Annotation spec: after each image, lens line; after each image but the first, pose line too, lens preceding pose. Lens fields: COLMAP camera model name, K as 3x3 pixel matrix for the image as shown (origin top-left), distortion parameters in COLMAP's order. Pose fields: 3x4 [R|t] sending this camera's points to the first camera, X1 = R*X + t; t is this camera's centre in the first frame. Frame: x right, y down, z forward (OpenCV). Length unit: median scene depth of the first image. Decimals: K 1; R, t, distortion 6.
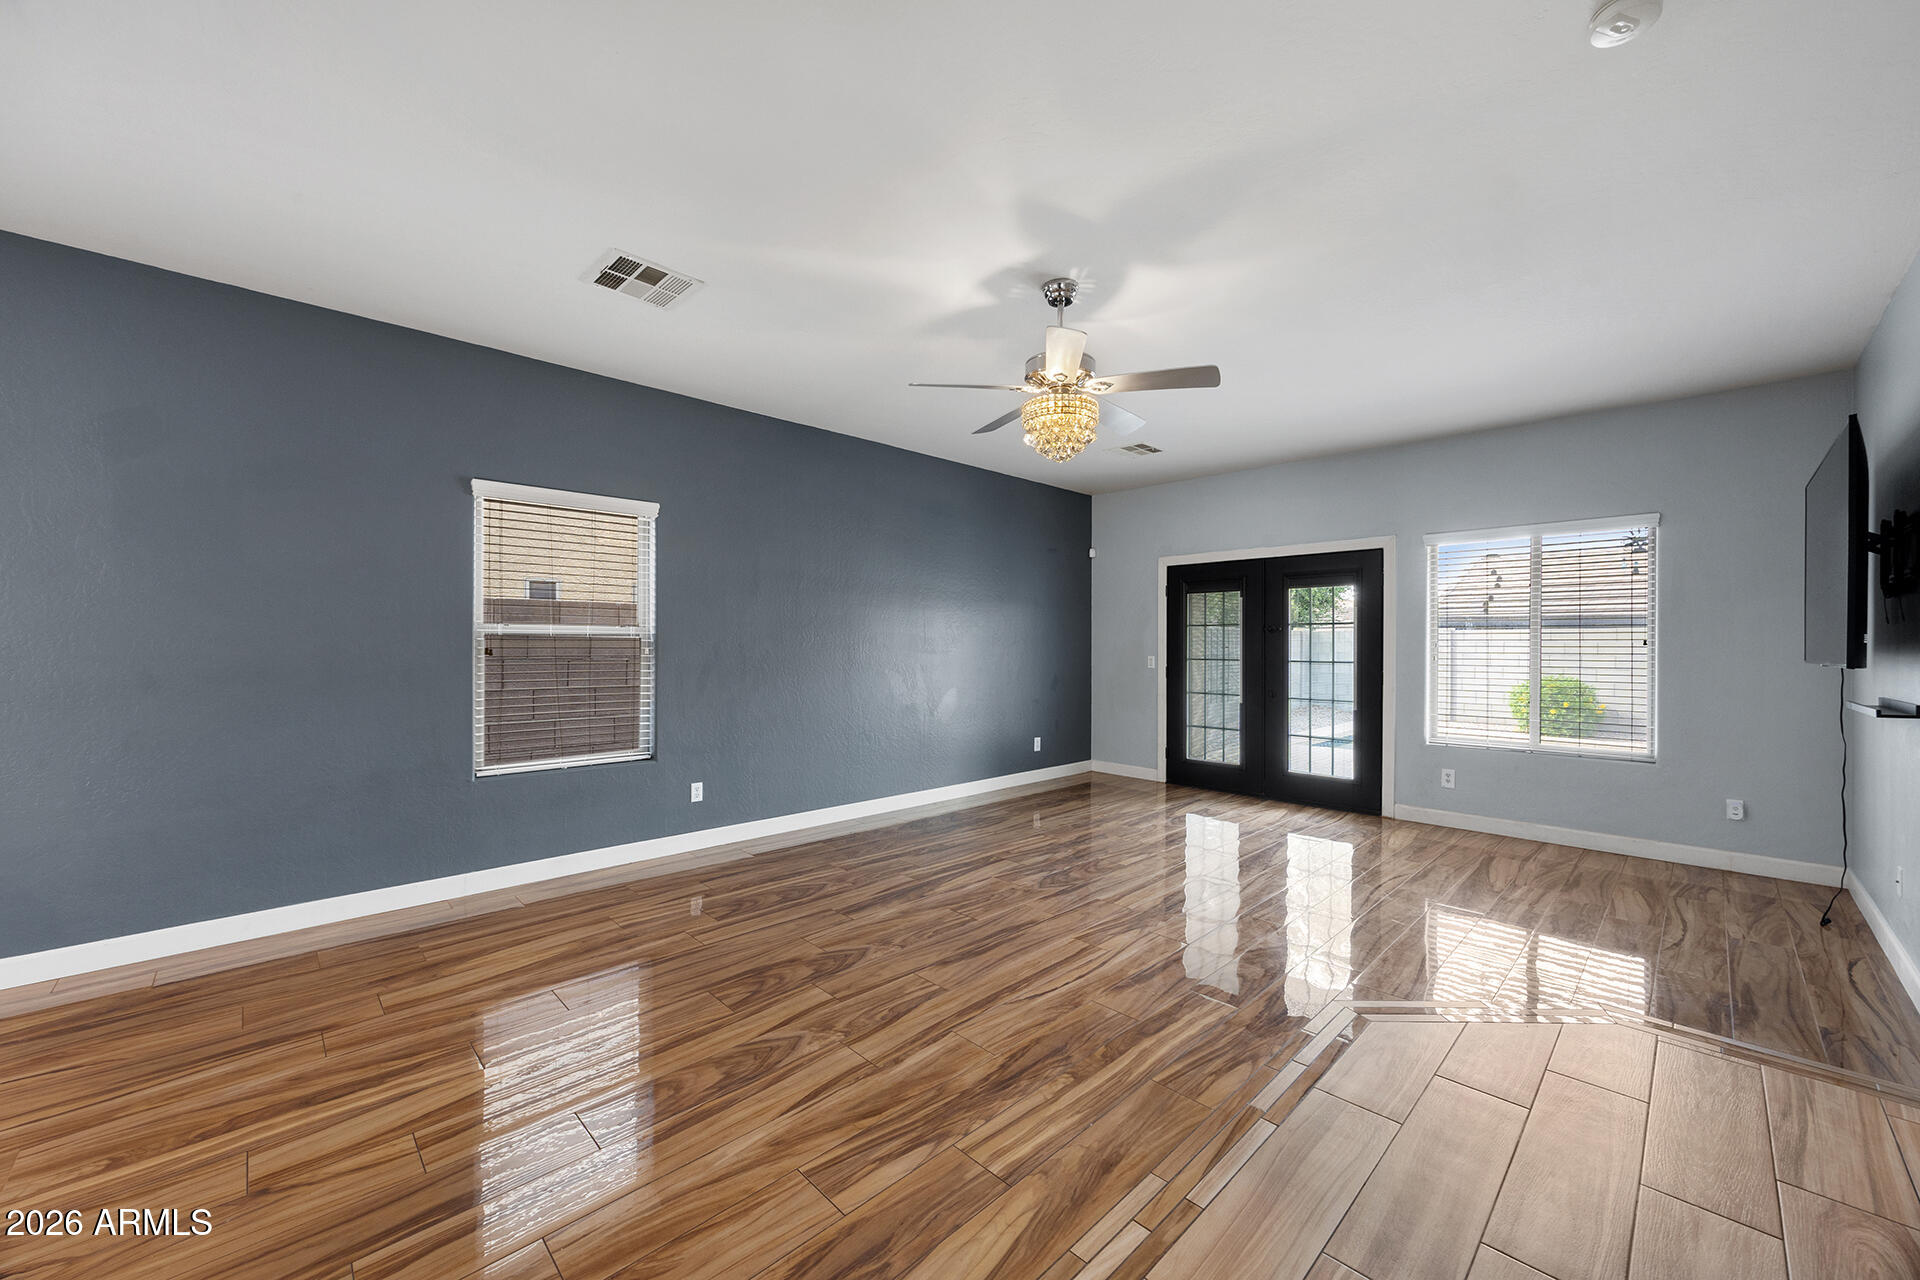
lens RADIAL K [[738.1, 0, 961.0], [0, 738.1, 637.5], [0, 0, 1]] dist [-0.000337, -0.001011]
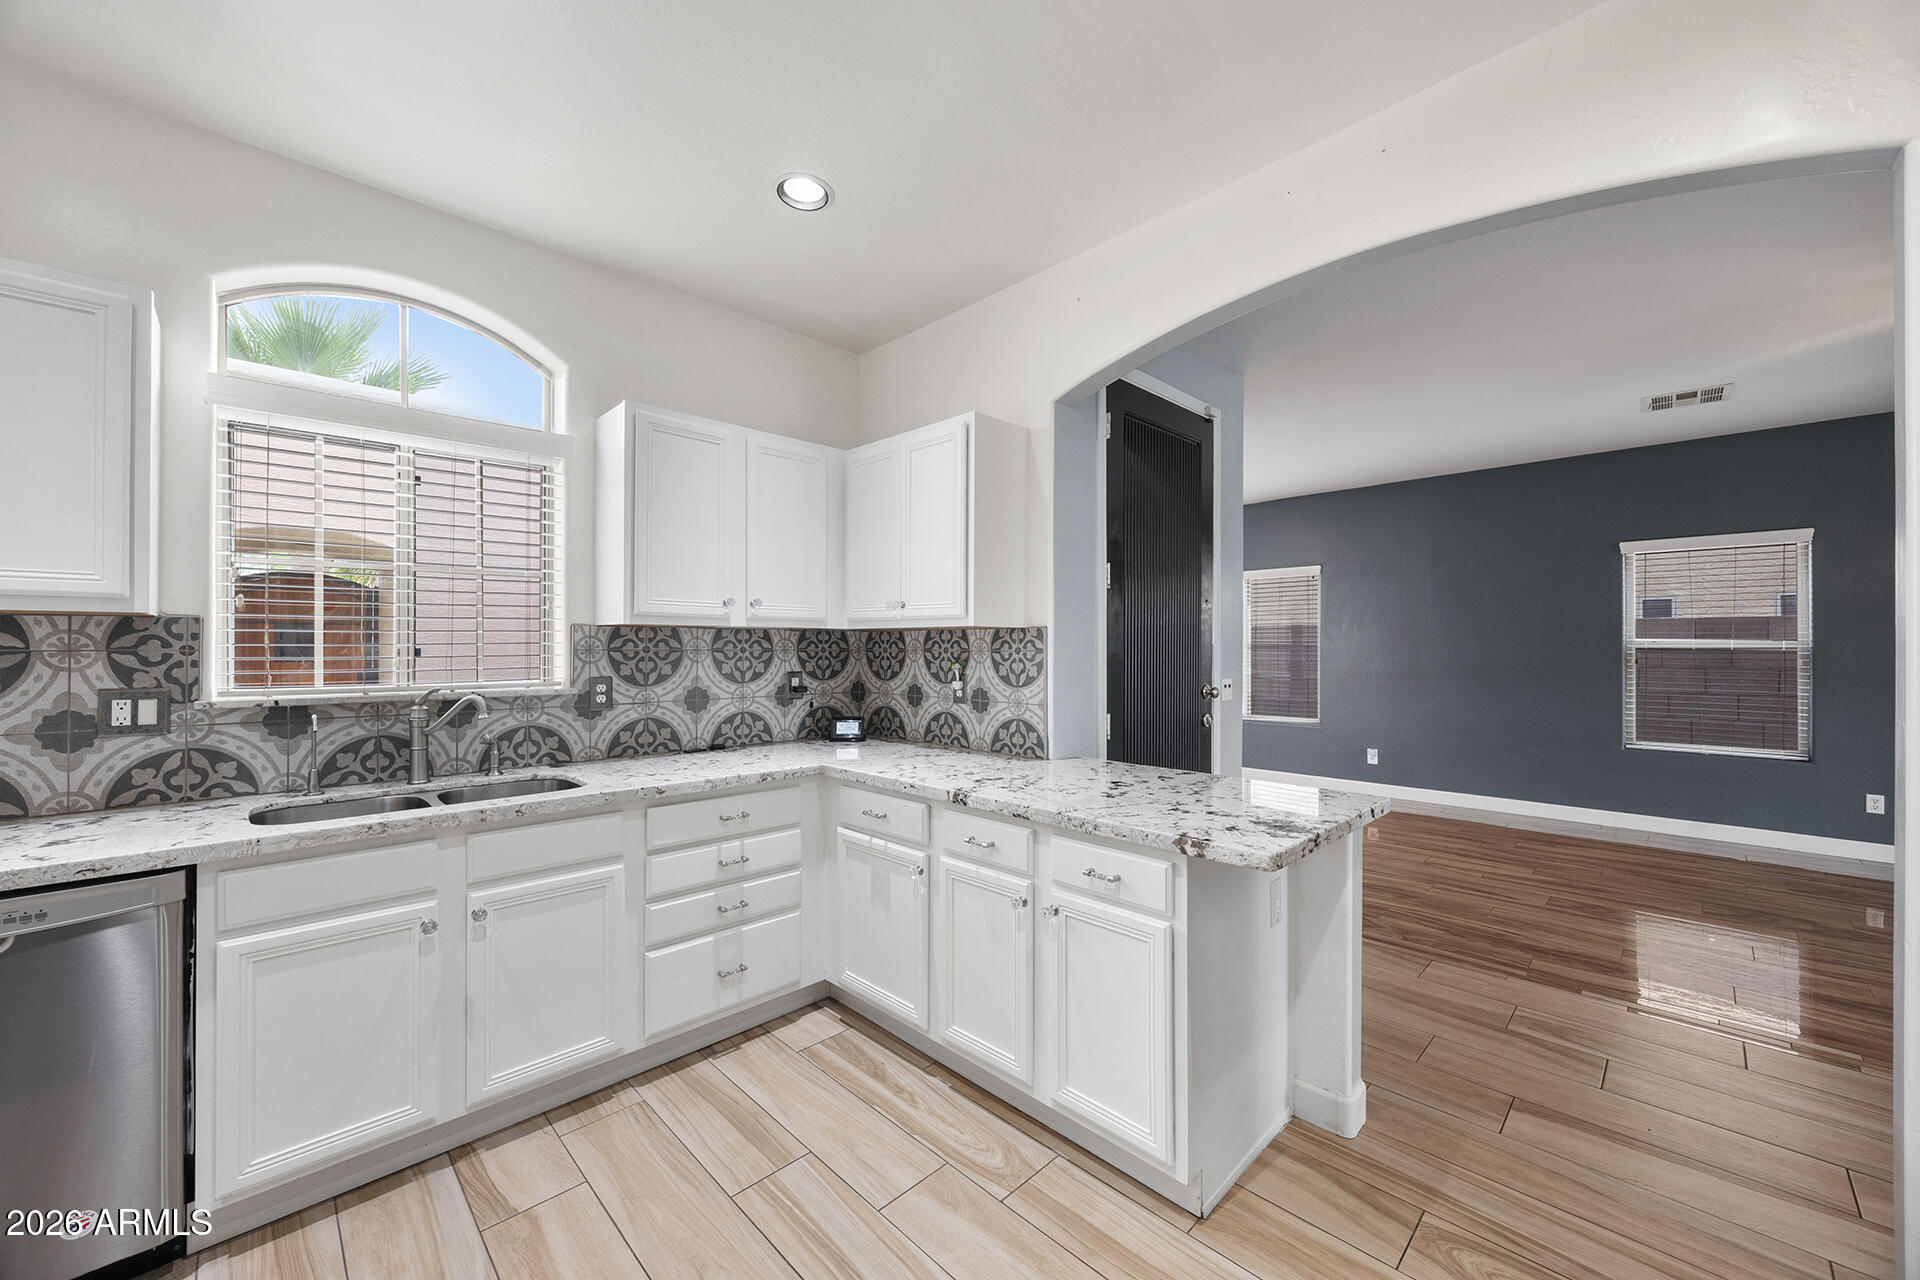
lens RADIAL K [[738.1, 0, 969.8], [0, 738.1, 639.9], [0, 0, 1]] dist [-0.000337, -0.001011]
pose [[0.001543, -0.014131, -0.999899, 0.676897], [0.004194, 0.999891, -0.014125, -0.005596], [0.999990, -0.004172, 0.001602, -0.250257]]
